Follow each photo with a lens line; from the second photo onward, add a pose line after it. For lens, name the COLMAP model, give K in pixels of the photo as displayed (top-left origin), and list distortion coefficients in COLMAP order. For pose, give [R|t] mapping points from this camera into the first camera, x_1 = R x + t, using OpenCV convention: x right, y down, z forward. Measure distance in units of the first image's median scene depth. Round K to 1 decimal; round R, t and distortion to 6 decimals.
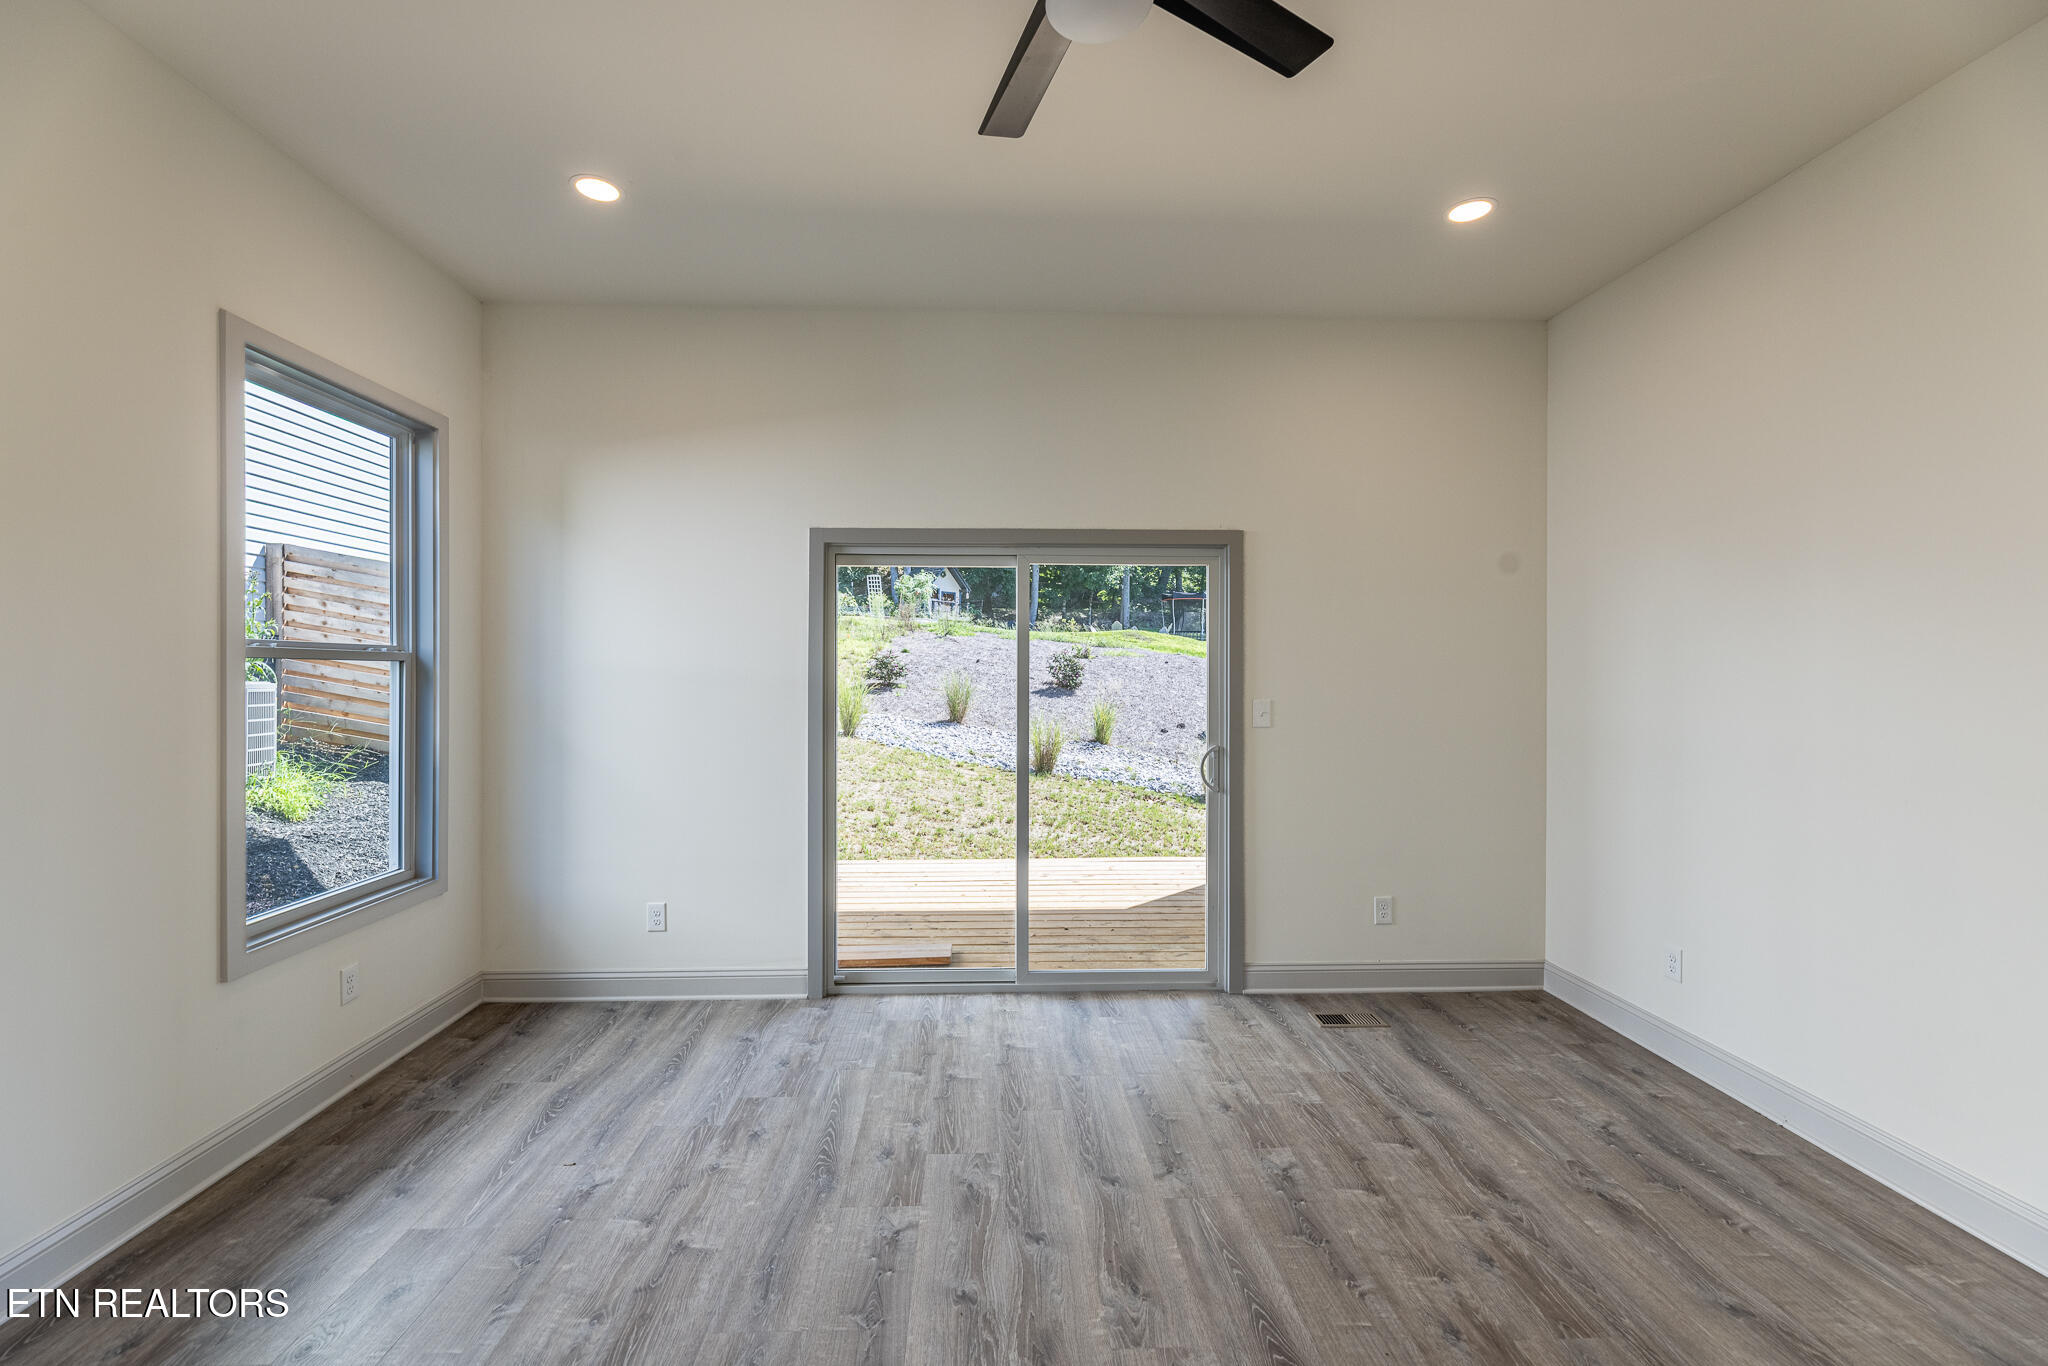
lens RADIAL K [[840.8, 0, 1021.1], [0, 840.8, 678.5], [0, 0, 1]] dist [-0.001703, -0.000186]
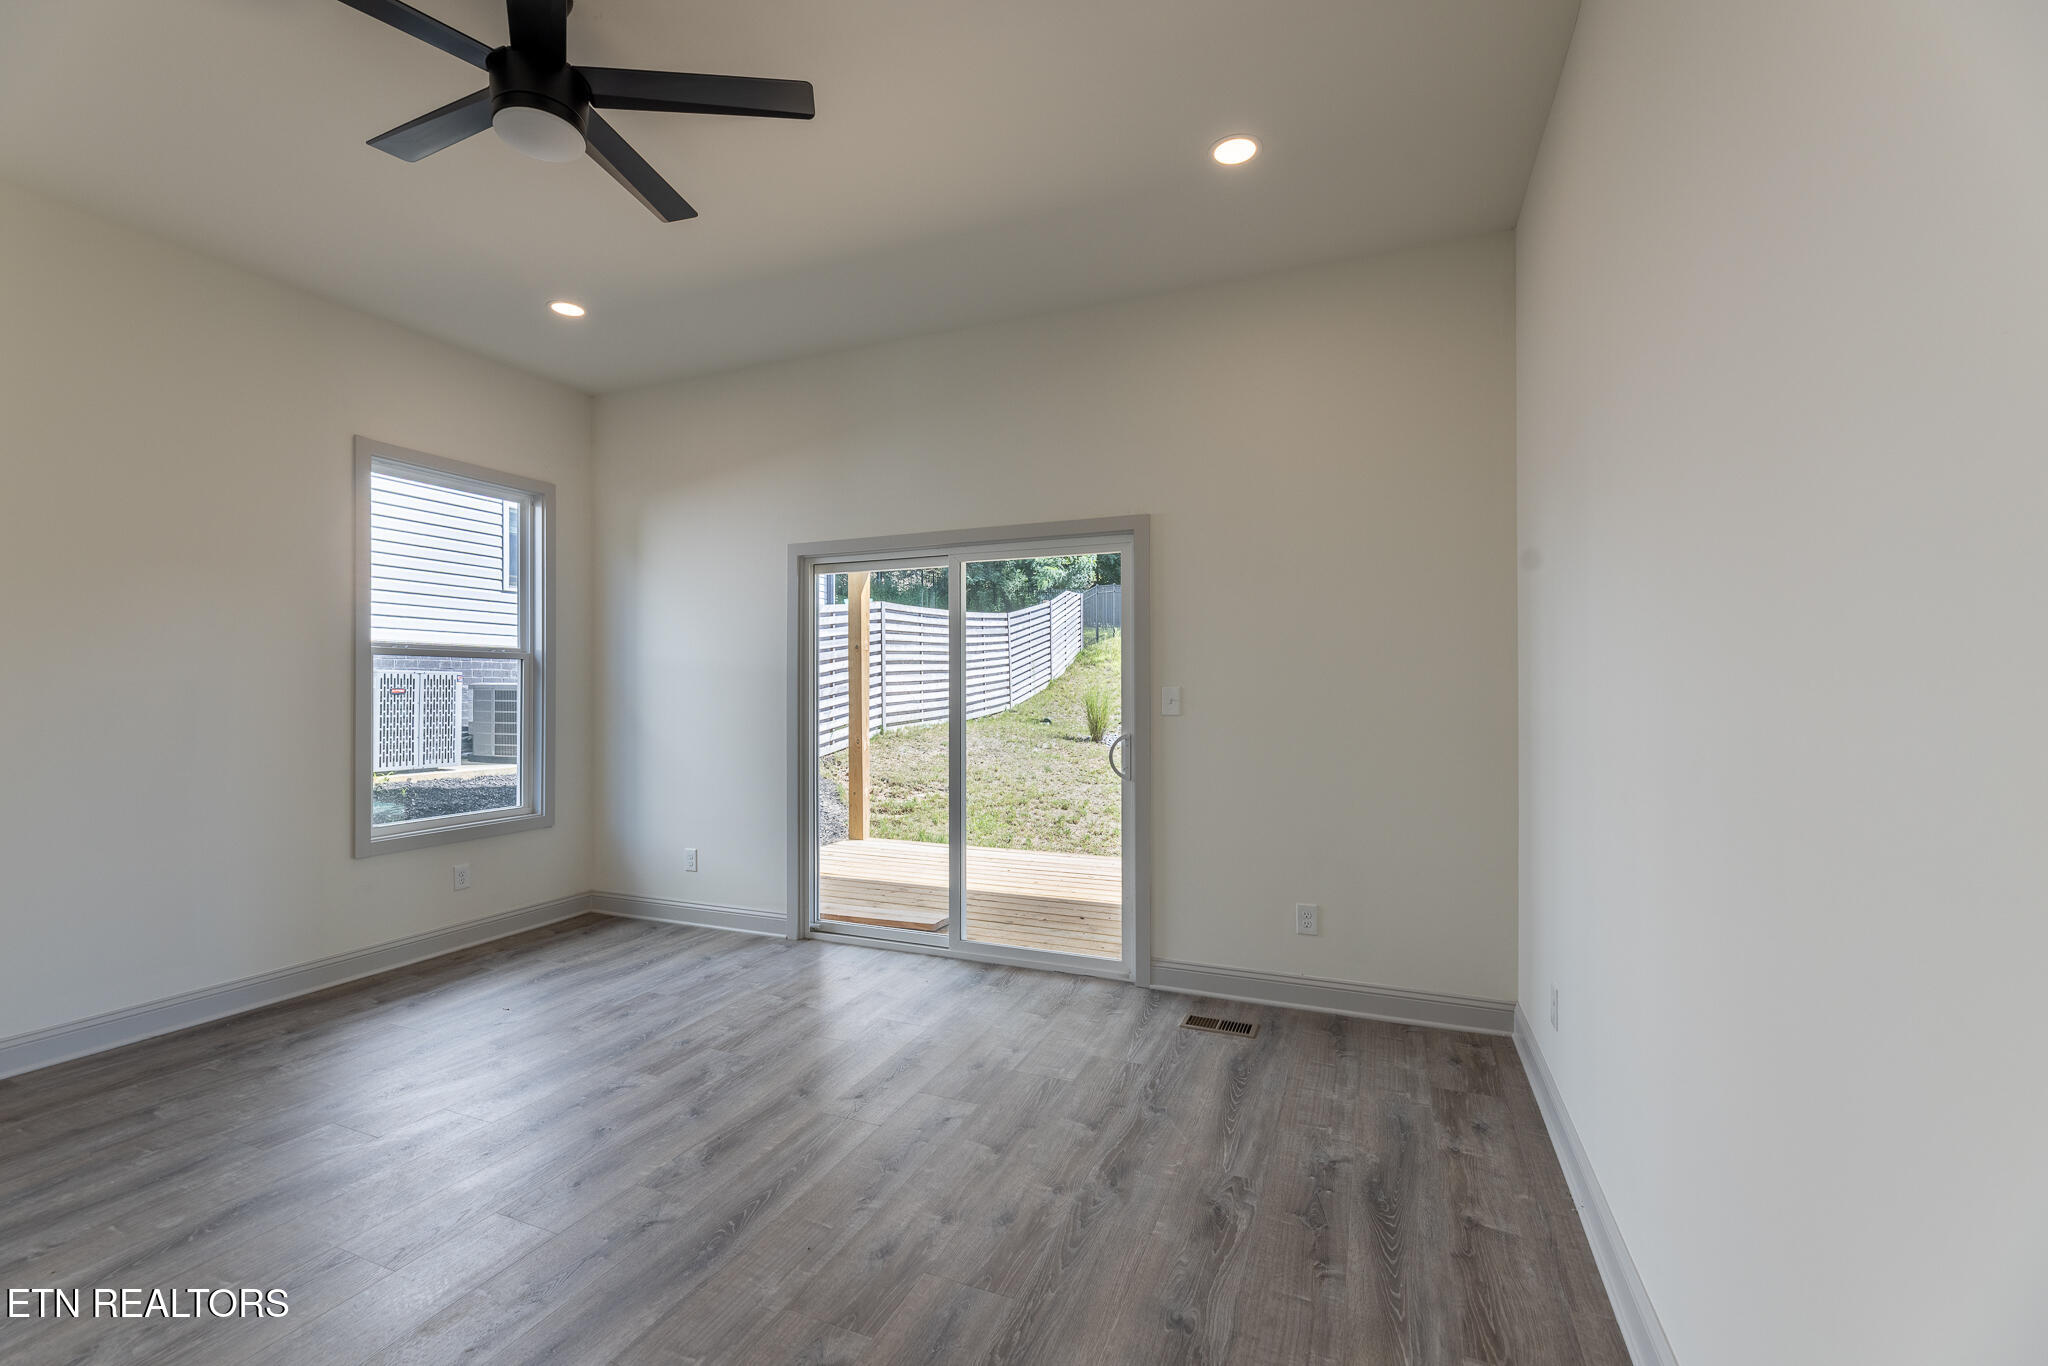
lens RADIAL K [[852.2, 0, 1031.8], [0, 852.2, 685.5], [0, 0, 1]] dist [-0.003142, -0.000336]
pose [[0.909625, -0.005038, -0.415400, 0.599843], [0.000795, 0.999946, -0.010387, 0.036827], [0.415430, 0.009118, 0.909579, 0.045738]]
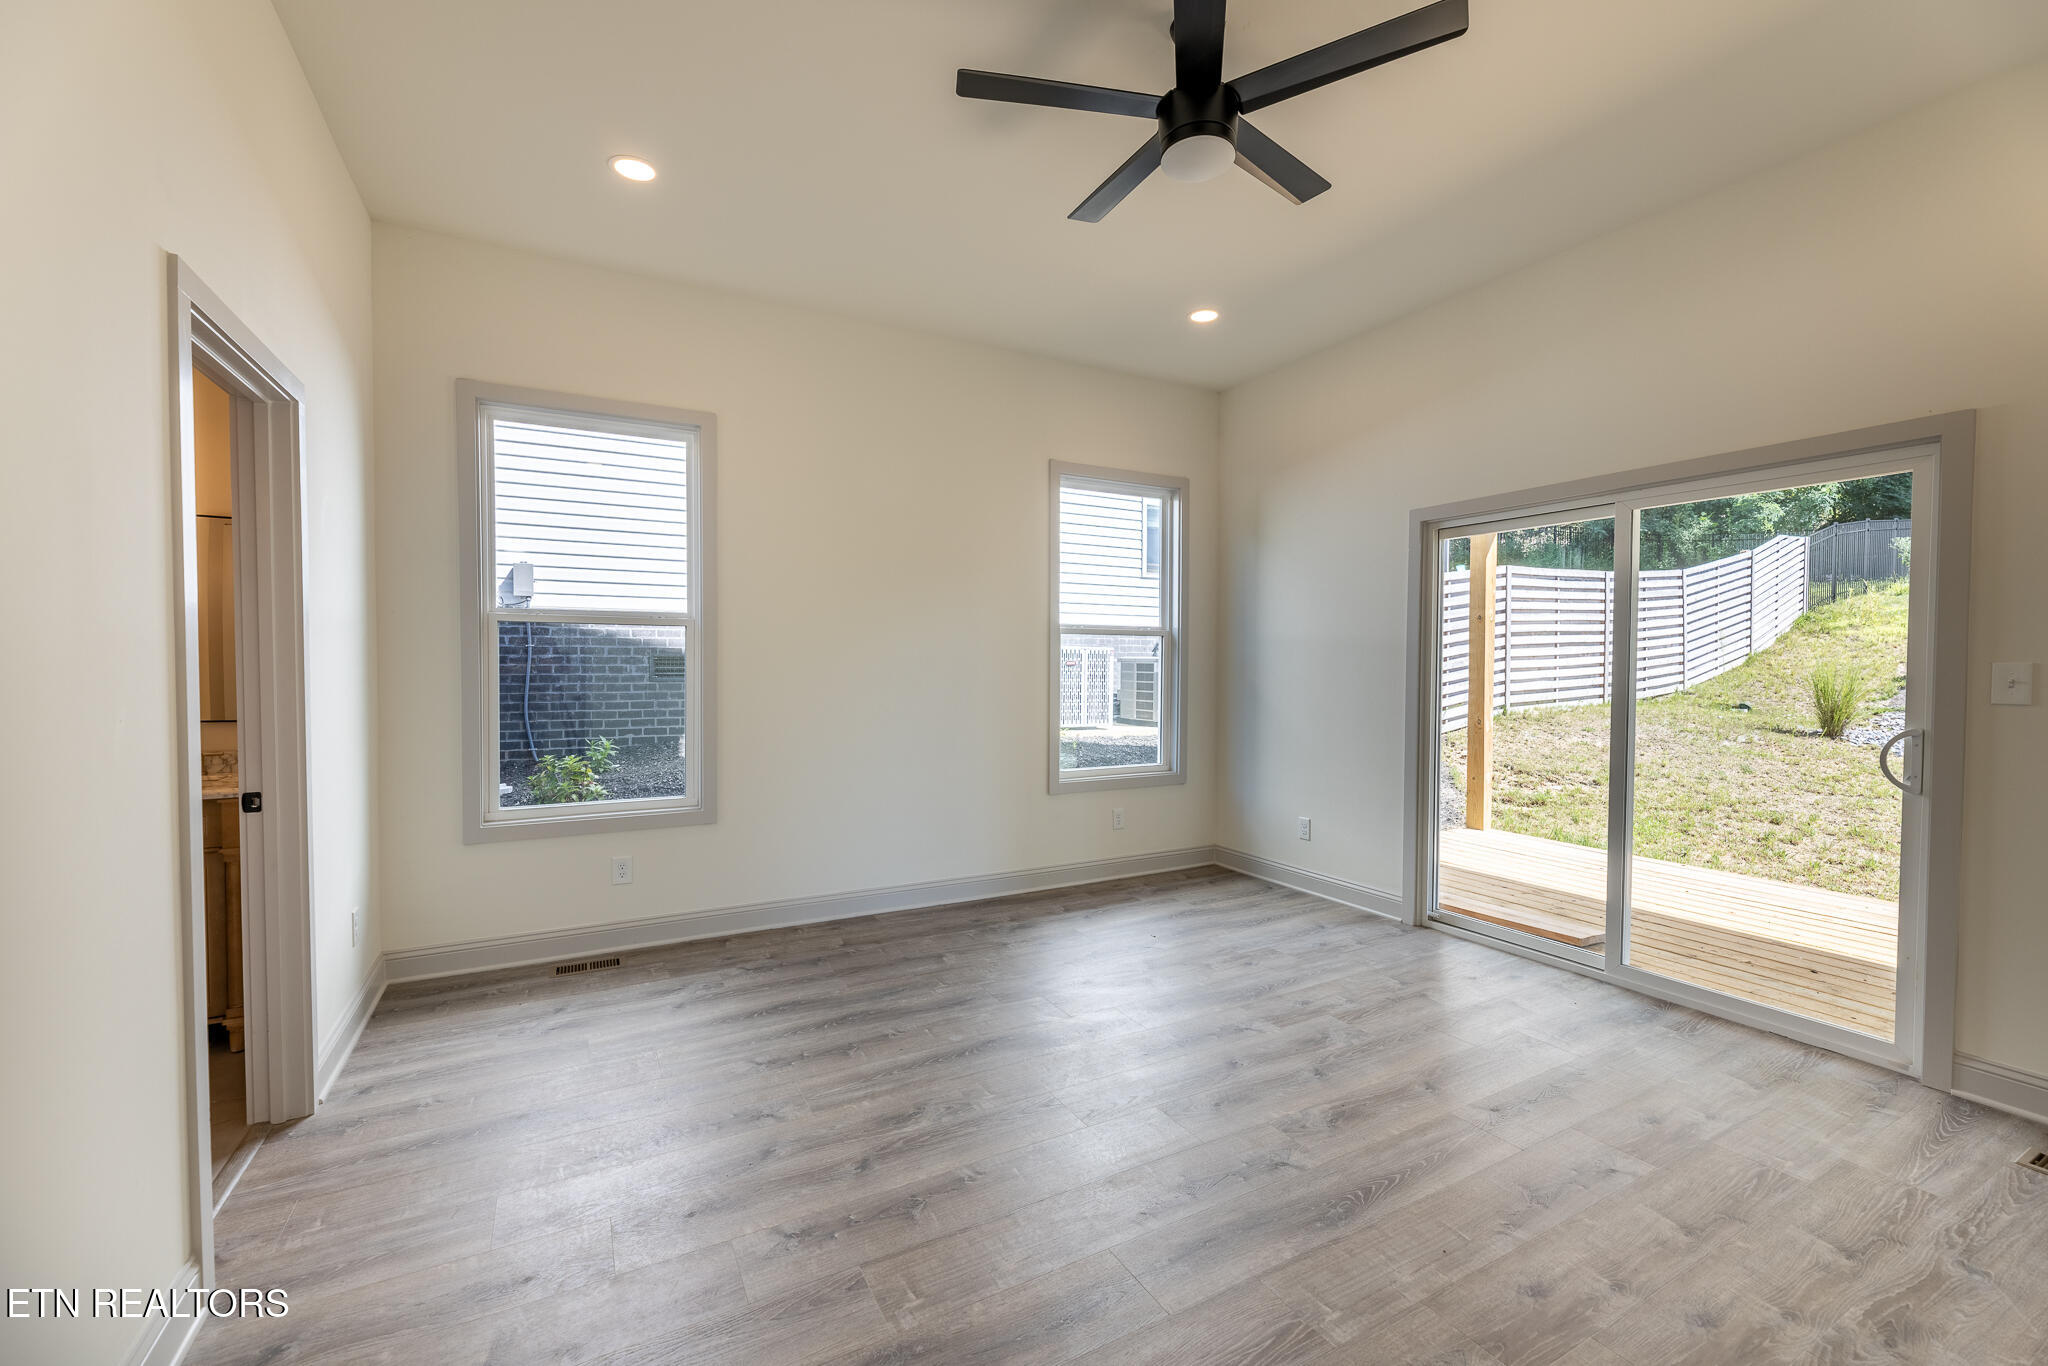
lens RADIAL K [[852.2, 0, 1031.8], [0, 852.2, 685.5], [0, 0, 1]] dist [-0.003142, -0.000336]
pose [[0.449995, 0.023552, -0.892720, 0.581525], [-0.008499, 0.999720, 0.022091, 0.038376], [0.892990, -0.002354, 0.450069, 0.028754]]
